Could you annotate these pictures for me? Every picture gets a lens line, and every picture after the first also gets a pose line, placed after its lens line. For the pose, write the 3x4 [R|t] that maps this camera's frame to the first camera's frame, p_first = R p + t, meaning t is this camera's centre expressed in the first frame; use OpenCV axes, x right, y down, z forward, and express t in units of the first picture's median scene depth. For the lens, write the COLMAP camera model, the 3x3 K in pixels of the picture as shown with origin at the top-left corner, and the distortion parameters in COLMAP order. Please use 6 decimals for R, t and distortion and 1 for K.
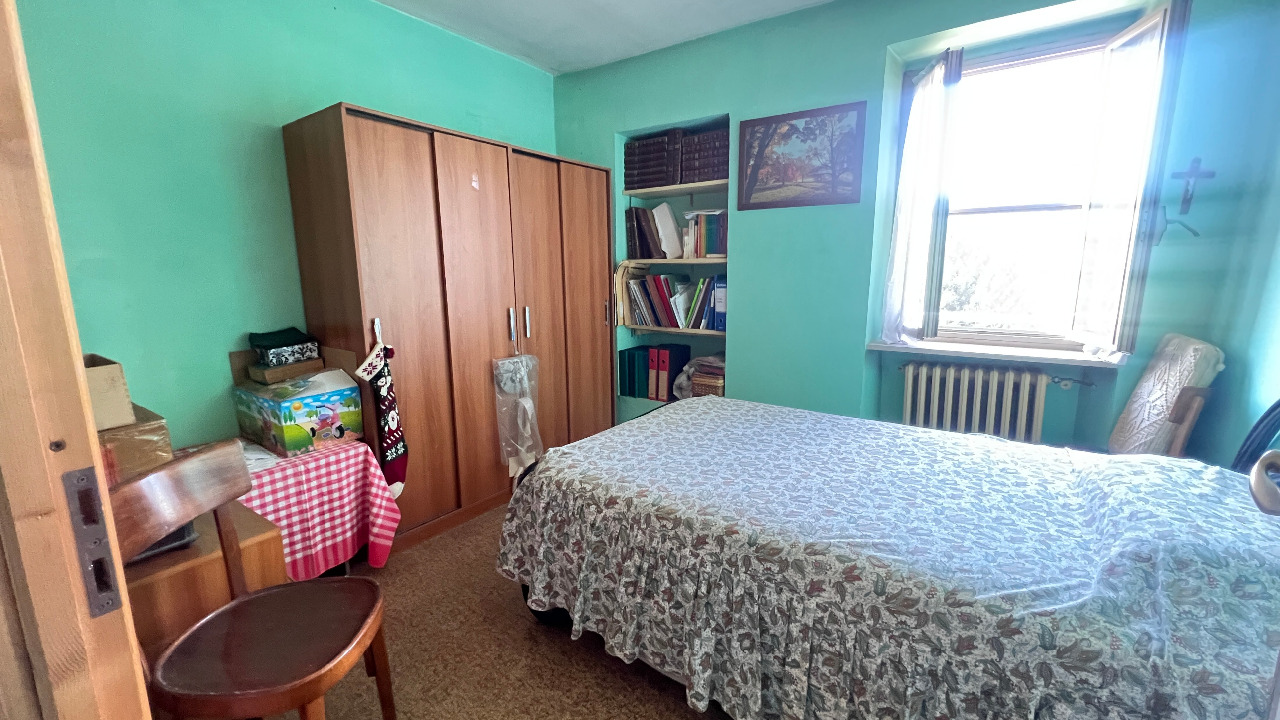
lens RADIAL K [[516.2, 0, 640.0], [0, 516.2, 360.0], [0, 0, 1]] dist [-0.000123, -0.000132]
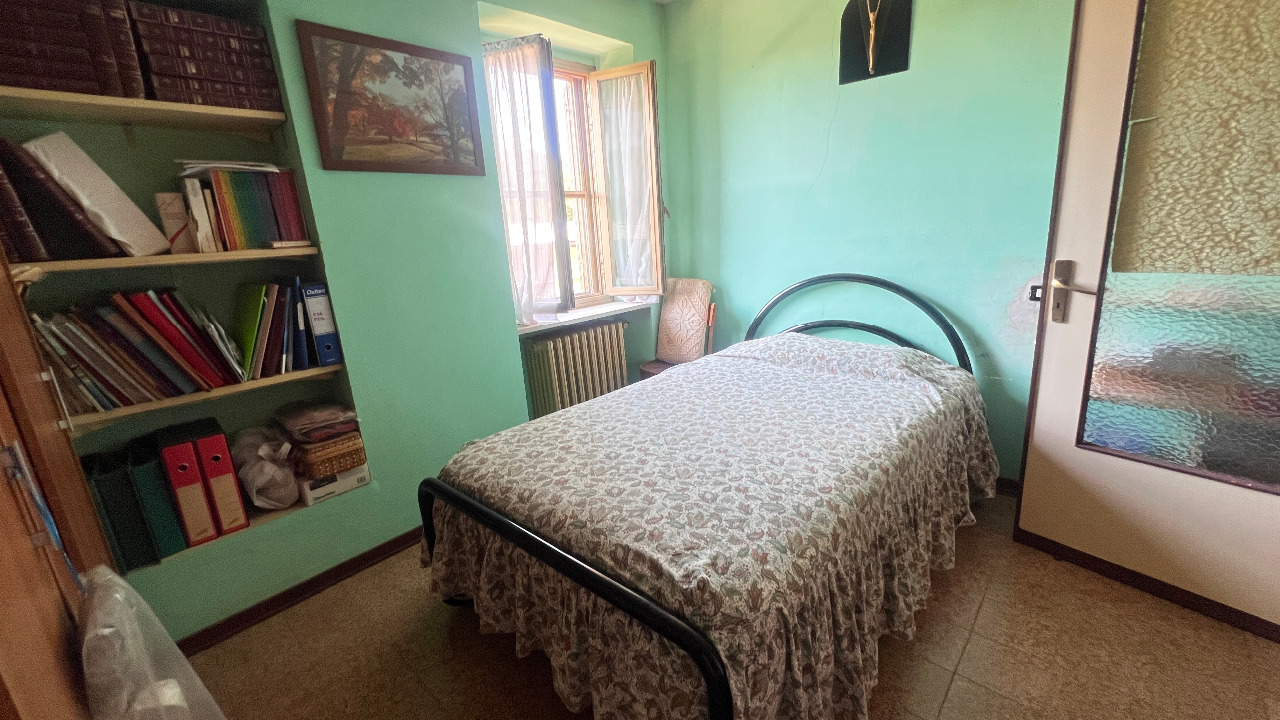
lens RADIAL K [[510.5, 0, 636.2], [0, 510.5, 357.2], [0, 0, 1]] dist [-0.001605, 0.000362]
pose [[0.158500, -0.239654, 0.957833, -0.416010], [0.236529, 0.951065, 0.198821, -0.112160], [-0.958609, 0.195042, 0.207429, 0.581561]]
